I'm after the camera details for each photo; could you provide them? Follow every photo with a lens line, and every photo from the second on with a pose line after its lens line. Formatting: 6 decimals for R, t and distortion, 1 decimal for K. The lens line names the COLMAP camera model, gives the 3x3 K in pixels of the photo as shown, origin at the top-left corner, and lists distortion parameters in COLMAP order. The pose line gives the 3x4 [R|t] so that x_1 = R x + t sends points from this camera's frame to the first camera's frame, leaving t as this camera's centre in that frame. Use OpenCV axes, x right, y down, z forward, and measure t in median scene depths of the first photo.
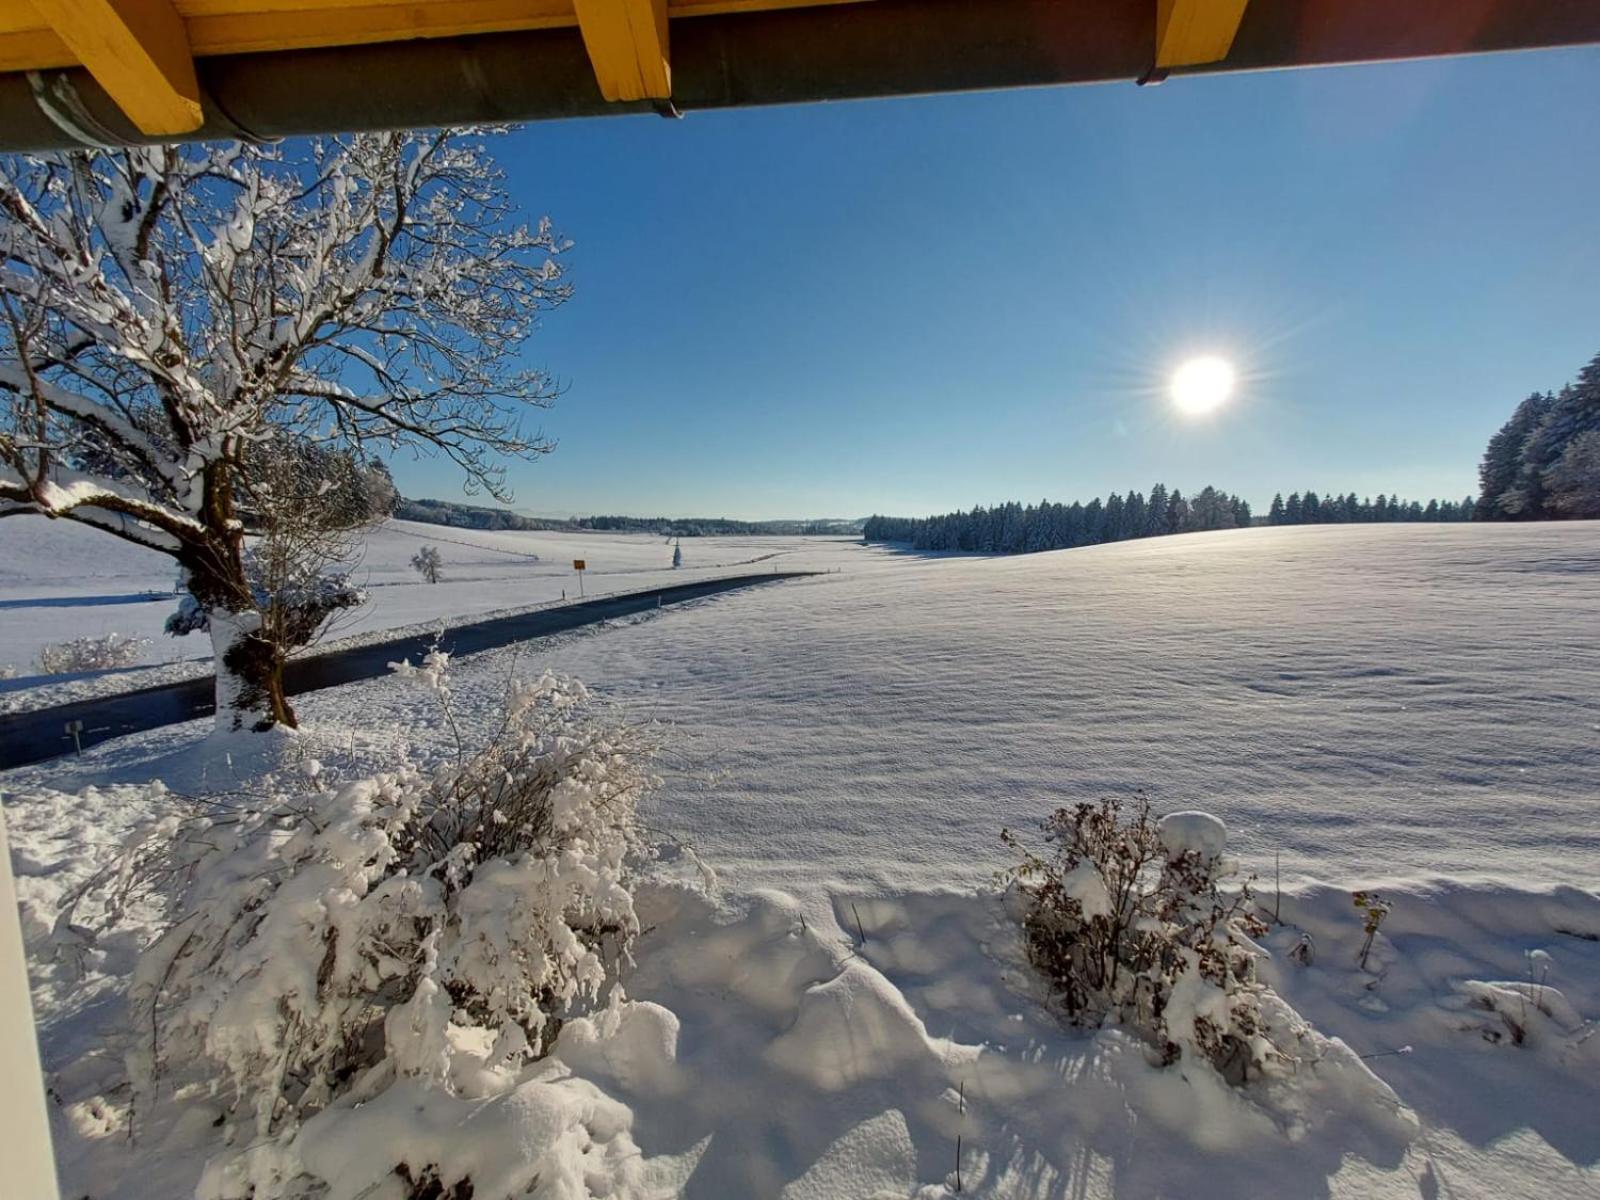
lens RADIAL K [[636.1, 0, 804.1], [0, 636.1, 611.0], [0, 0, 1]] dist [-0.007657, 0.006938]
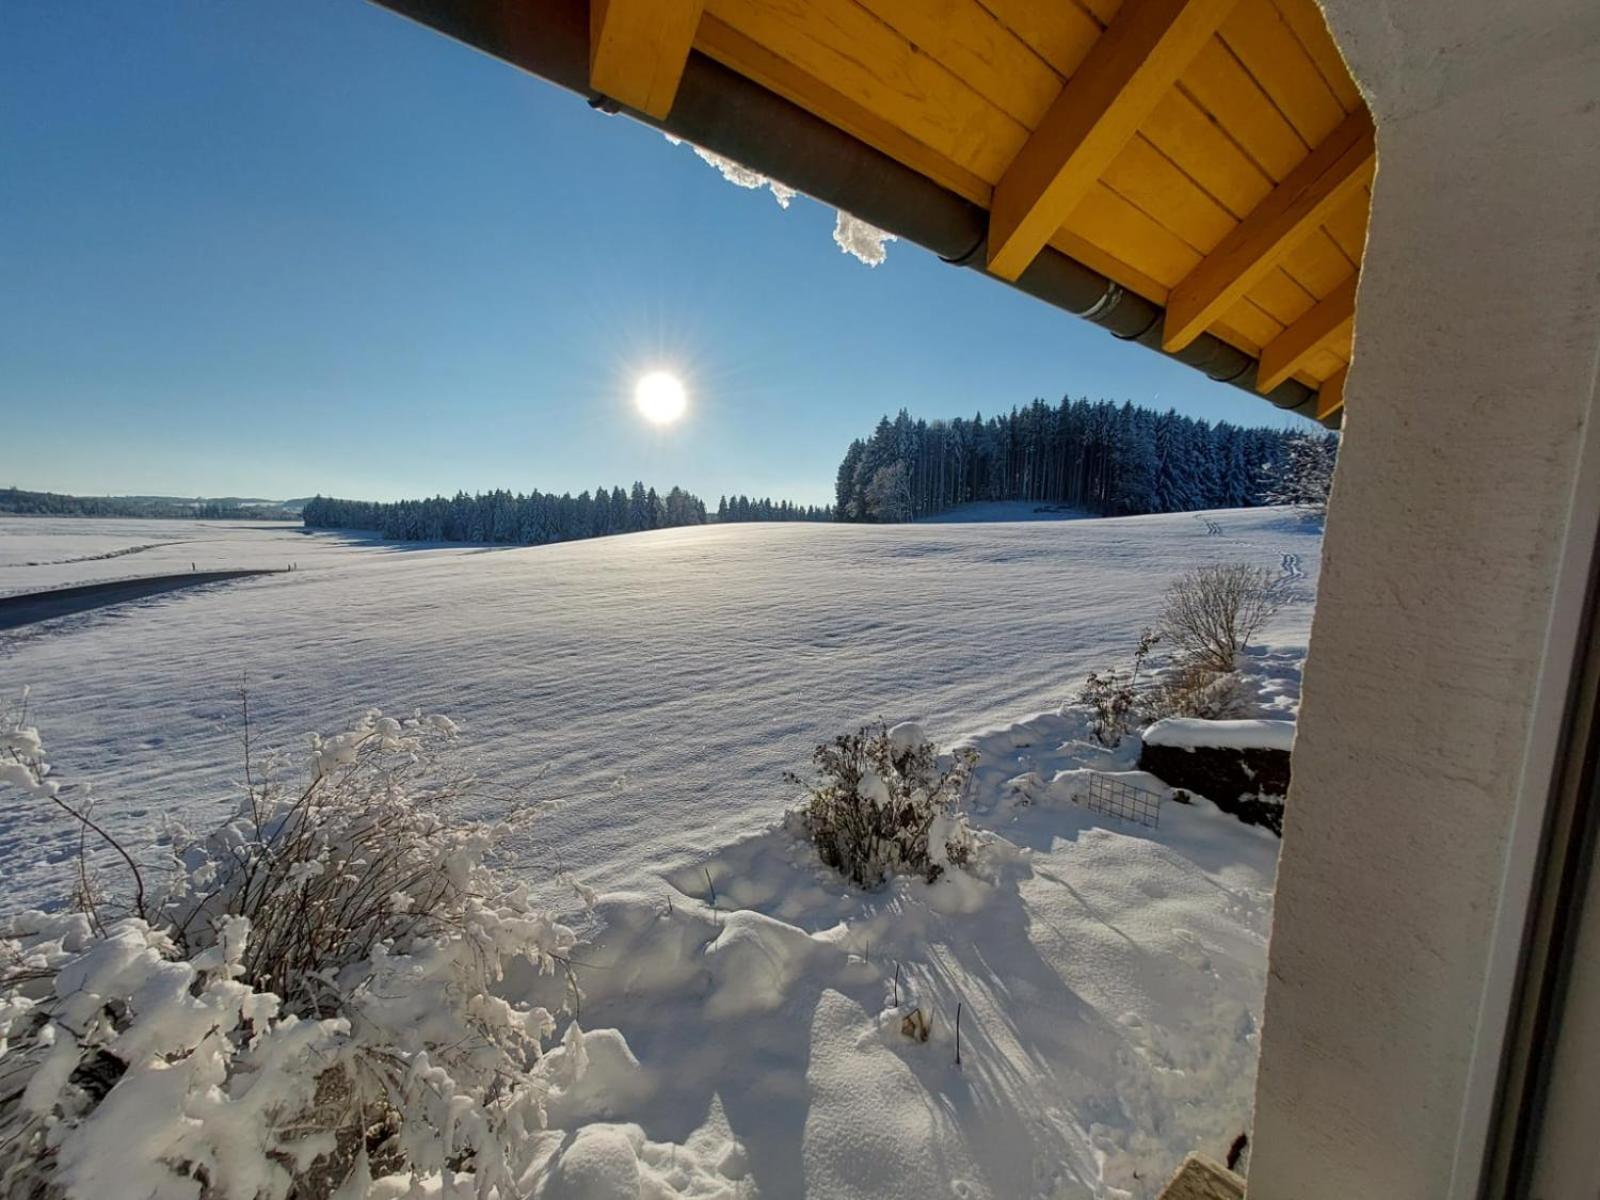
lens RADIAL K [[636.1, 0, 804.1], [0, 636.1, 611.0], [0, 0, 1]] dist [-0.007657, 0.006938]
pose [[0.710784, -0.074830, 0.699419, -0.134977], [0.063620, 0.997089, 0.042024, -0.006375], [-0.700527, 0.014627, 0.713476, 0.019128]]
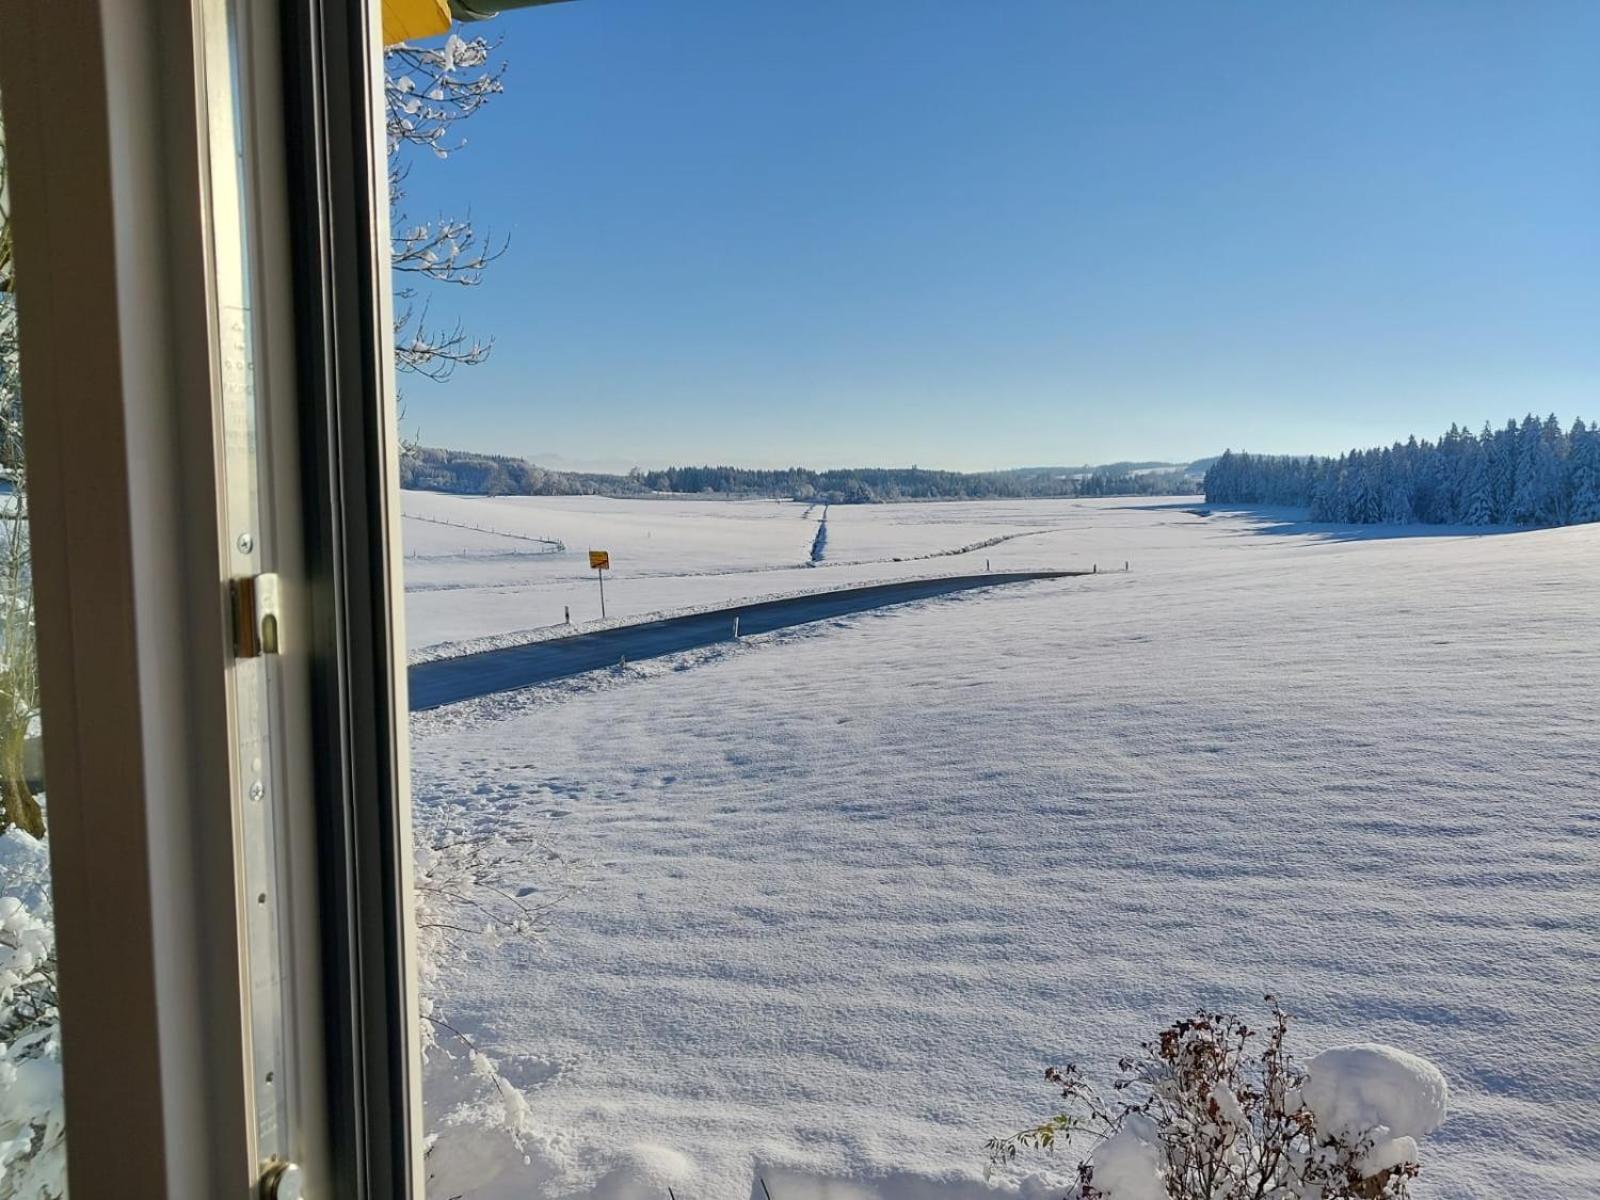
lens RADIAL K [[1267.8, 0, 835.6], [0, 1267.8, 593.0], [0, 0, 1]] dist [0.127521, -0.282812]
pose [[0.979429, -0.000609, -0.201787, 0.089941], [-0.008244, 0.999040, -0.043030, 0.000408], [0.201619, 0.043808, 0.978484, -0.025068]]
